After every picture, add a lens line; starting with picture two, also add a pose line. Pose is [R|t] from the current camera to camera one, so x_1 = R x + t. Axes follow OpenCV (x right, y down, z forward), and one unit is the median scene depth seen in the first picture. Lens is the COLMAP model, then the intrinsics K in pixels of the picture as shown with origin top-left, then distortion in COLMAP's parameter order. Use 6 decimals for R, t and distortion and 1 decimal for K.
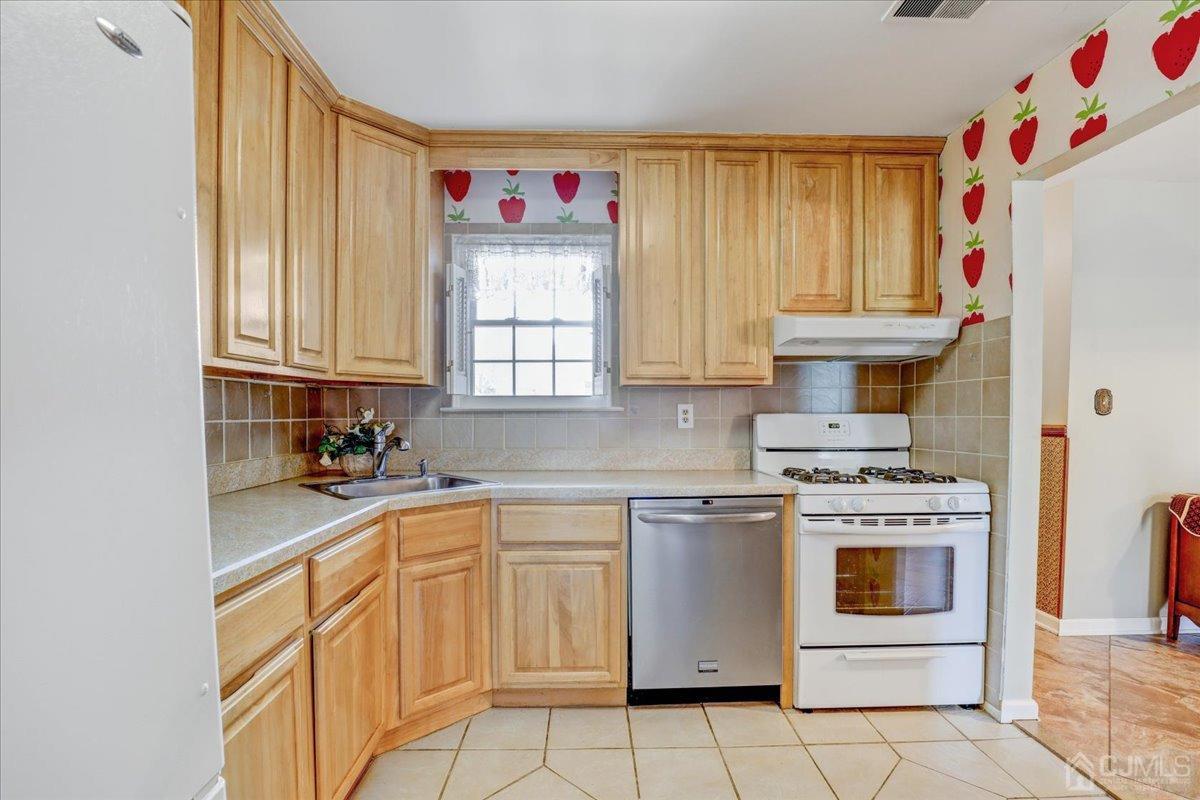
lens RADIAL K [[615.9, 0, 601.7], [0, 615.9, 419.1], [0, 0, 1]] dist [-0.048870, 0.012945]
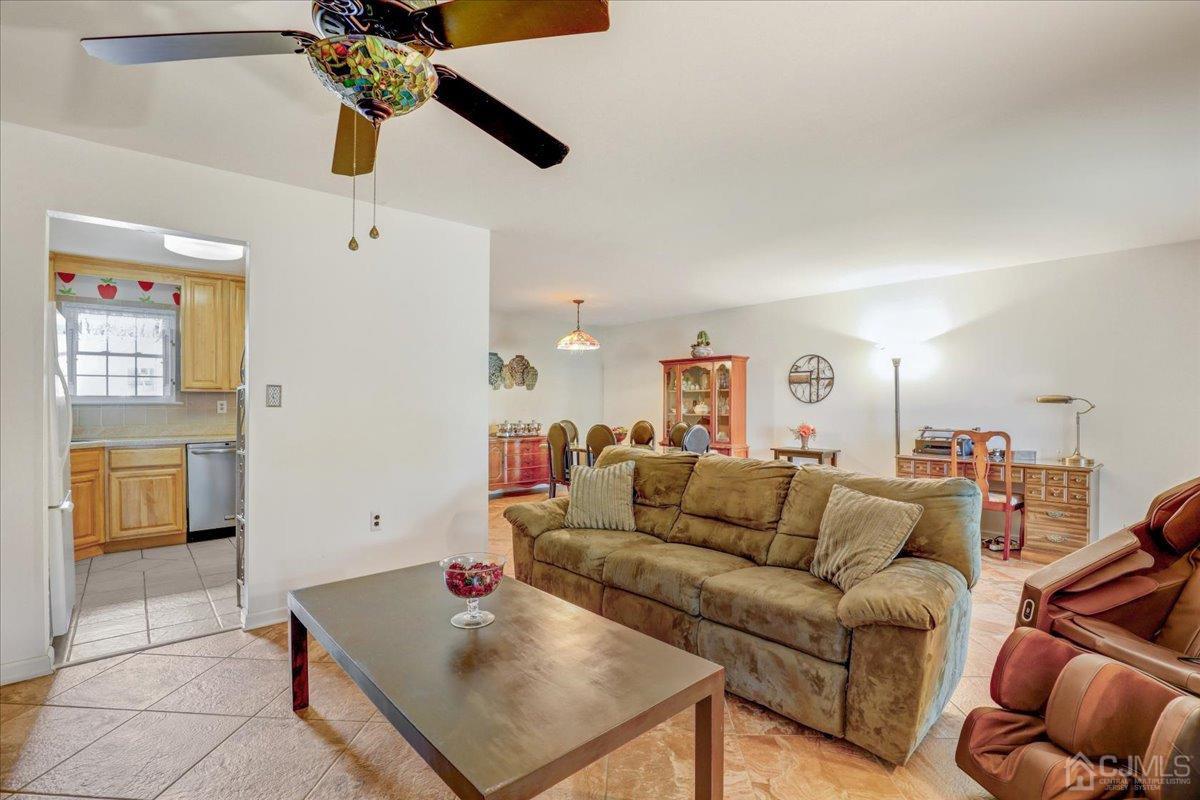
lens RADIAL K [[548.6, 0, 604.1], [0, 548.6, 404.6], [0, 0, 1]] dist [-0.043228, 0.007787]
pose [[0.766606, -0.003939, 0.642106, -0.035413], [0.013123, 0.999868, -0.009533, 0.024051], [-0.641984, 0.015734, 0.766556, -1.273068]]
